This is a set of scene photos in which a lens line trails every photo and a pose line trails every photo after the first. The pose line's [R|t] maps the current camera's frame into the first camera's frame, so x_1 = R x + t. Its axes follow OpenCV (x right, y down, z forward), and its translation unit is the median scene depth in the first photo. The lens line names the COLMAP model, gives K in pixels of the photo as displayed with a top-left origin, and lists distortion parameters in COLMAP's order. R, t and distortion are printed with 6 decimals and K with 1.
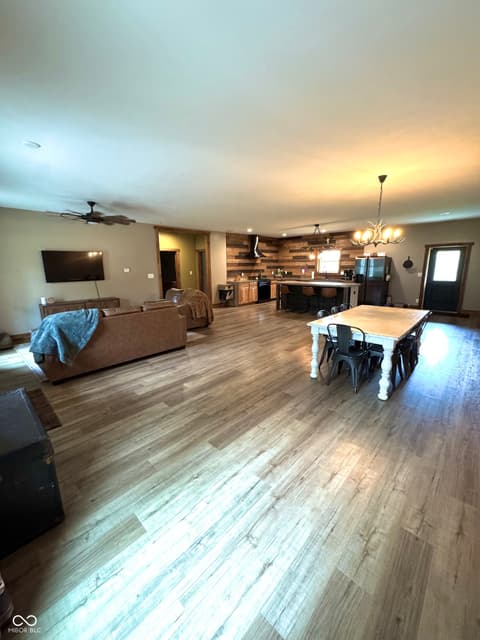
lens RADIAL K [[258.7, 0, 243.2], [0, 258.7, 318.3], [0, 0, 1]] dist [0.001864, -0.000051]
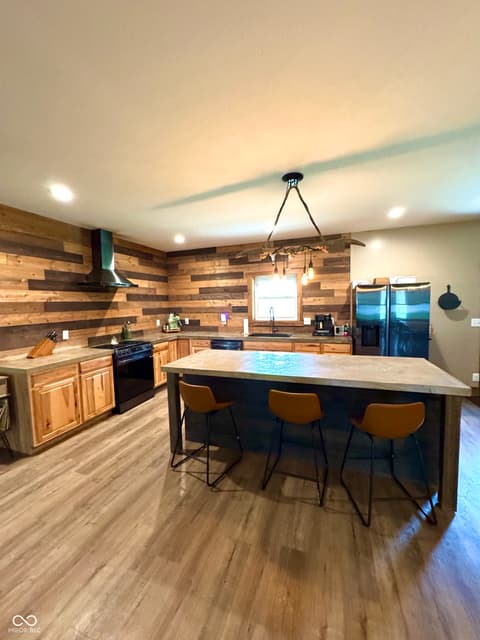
lens RADIAL K [[258.7, 0, 241.9], [0, 258.7, 319.1], [0, 0, 1]] dist [0.001864, -0.000051]
pose [[0.916499, -0.034487, 0.398548, 0.082136], [0.092279, 0.987634, -0.126741, -0.133931], [-0.389249, 0.152936, 0.908348, 0.633484]]
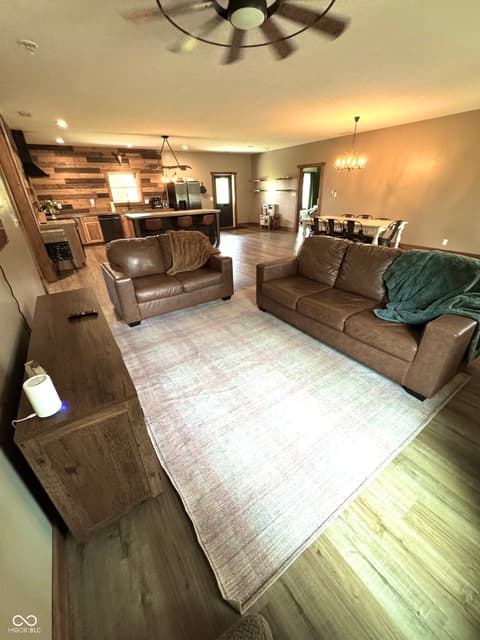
lens RADIAL K [[258.7, 0, 238.7], [0, 258.7, 317.0], [0, 0, 1]] dist [0.001864, -0.000051]
pose [[0.240105, -0.423736, 0.873383, -0.509047], [0.220141, 0.900030, 0.376145, -0.086287], [-0.945456, 0.101953, 0.309383, 0.483343]]
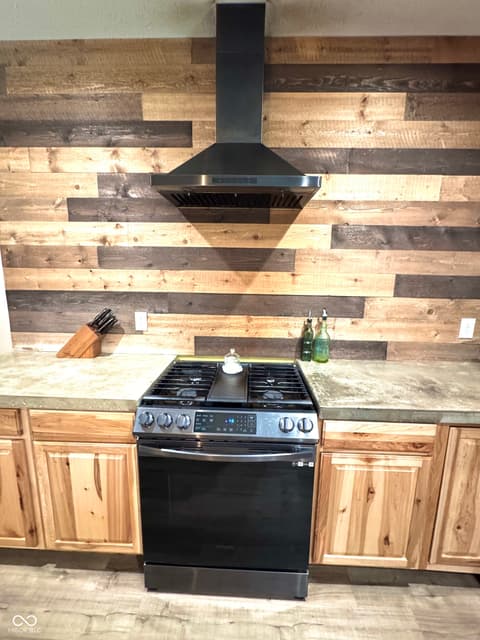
lens RADIAL K [[279.8, 0, 242.3], [0, 279.8, 317.9], [0, 0, 1]] dist [-0.002169, -0.000002]
pose [[0.655006, 0.152139, -0.740149, 0.176430], [-0.176406, 0.983242, 0.045994, -0.203849], [0.734744, 0.100440, 0.670868, 0.997427]]
